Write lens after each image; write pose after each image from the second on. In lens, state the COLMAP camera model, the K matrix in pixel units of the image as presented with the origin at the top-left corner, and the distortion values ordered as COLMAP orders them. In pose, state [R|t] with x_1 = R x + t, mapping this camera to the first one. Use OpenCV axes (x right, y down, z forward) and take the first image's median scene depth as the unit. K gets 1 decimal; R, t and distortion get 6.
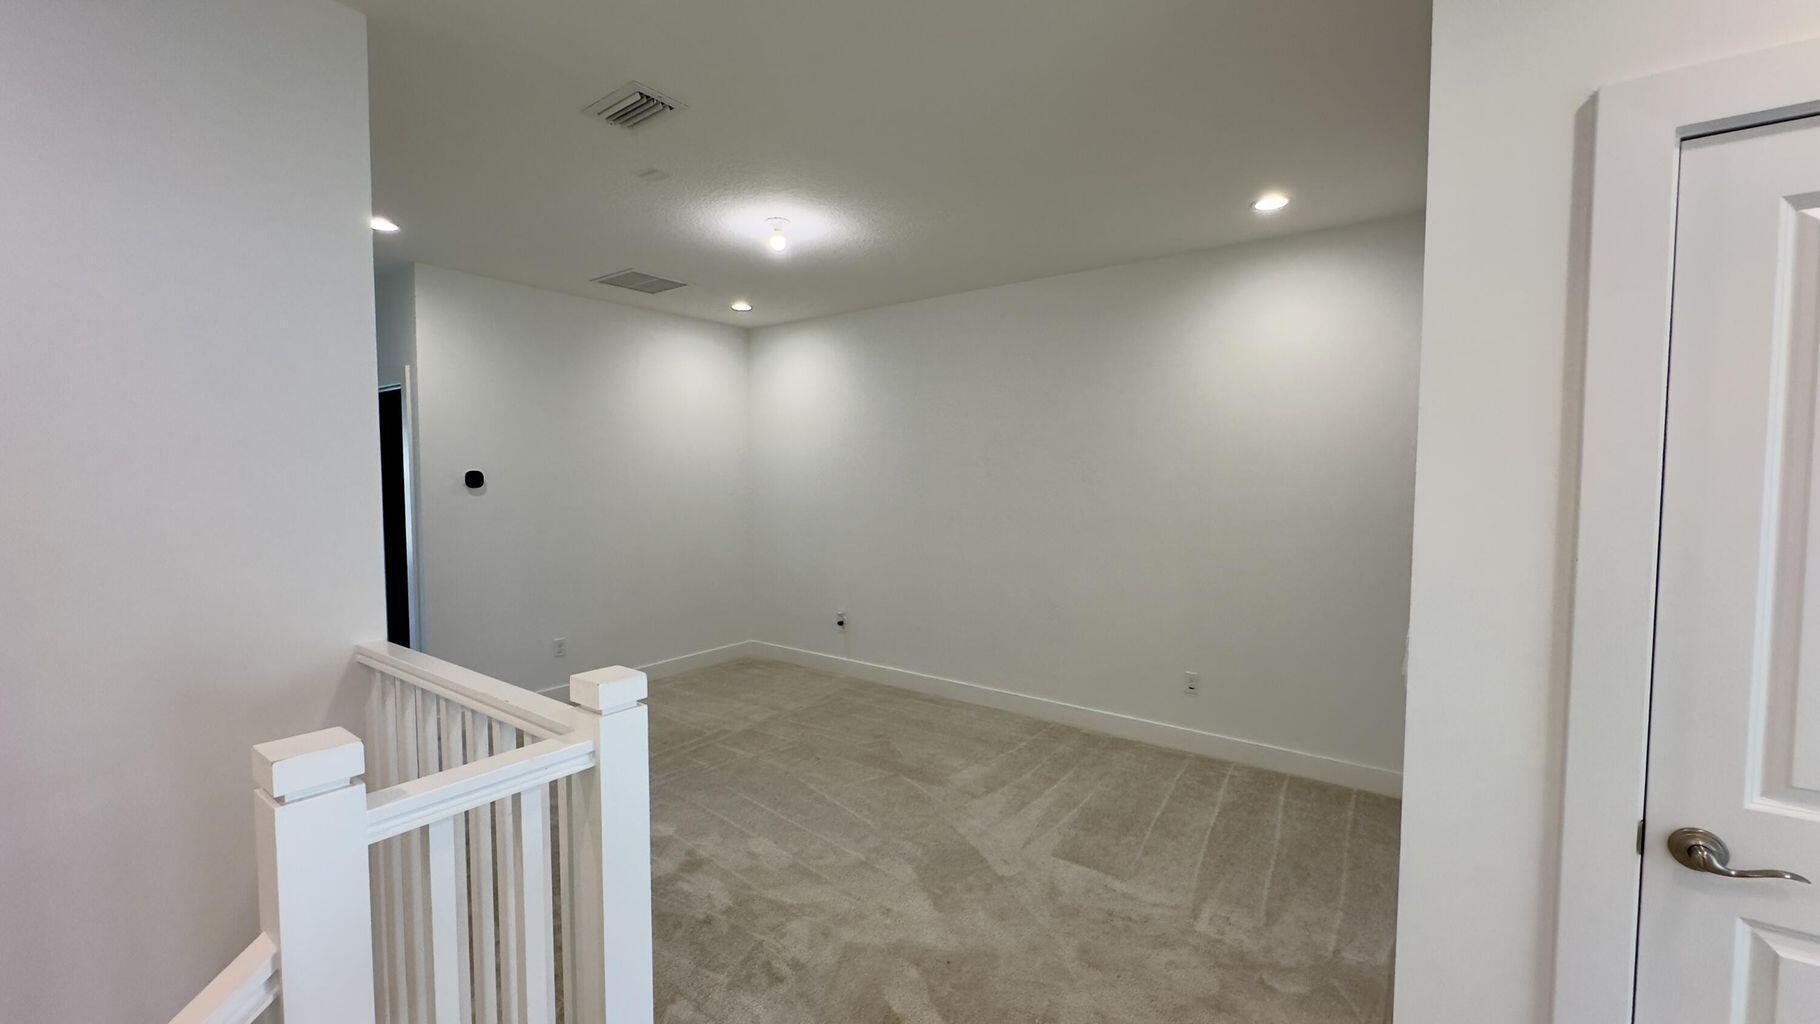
lens RADIAL K [[721.9, 0, 906.9], [0, 721.9, 511.8], [0, 0, 1]] dist [-0.006254, 0.000956]
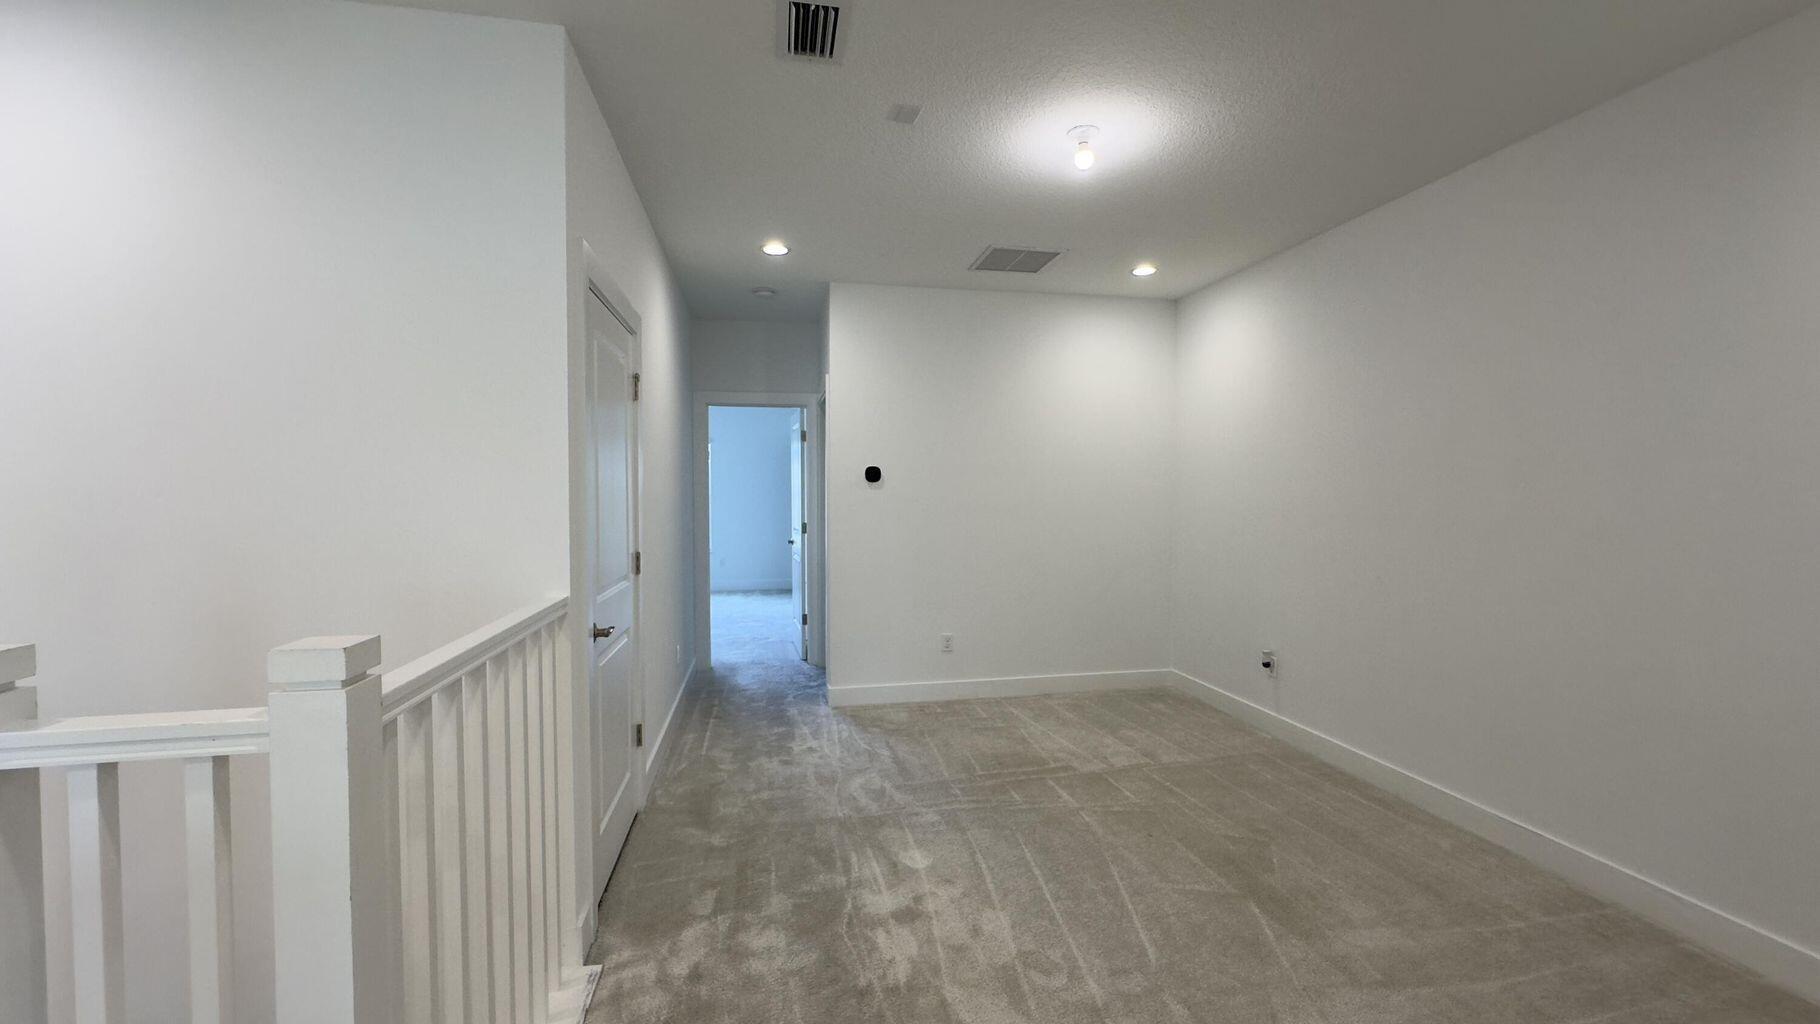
lens RADIAL K [[721.9, 0, 913.2], [0, 721.9, 513.2], [0, 0, 1]] dist [-0.006254, 0.000956]
pose [[0.742558, 0.022189, -0.669414, 0.167208], [-0.035437, 0.999353, -0.006183, 0.017553], [0.668843, 0.028313, 0.742864, 0.236076]]
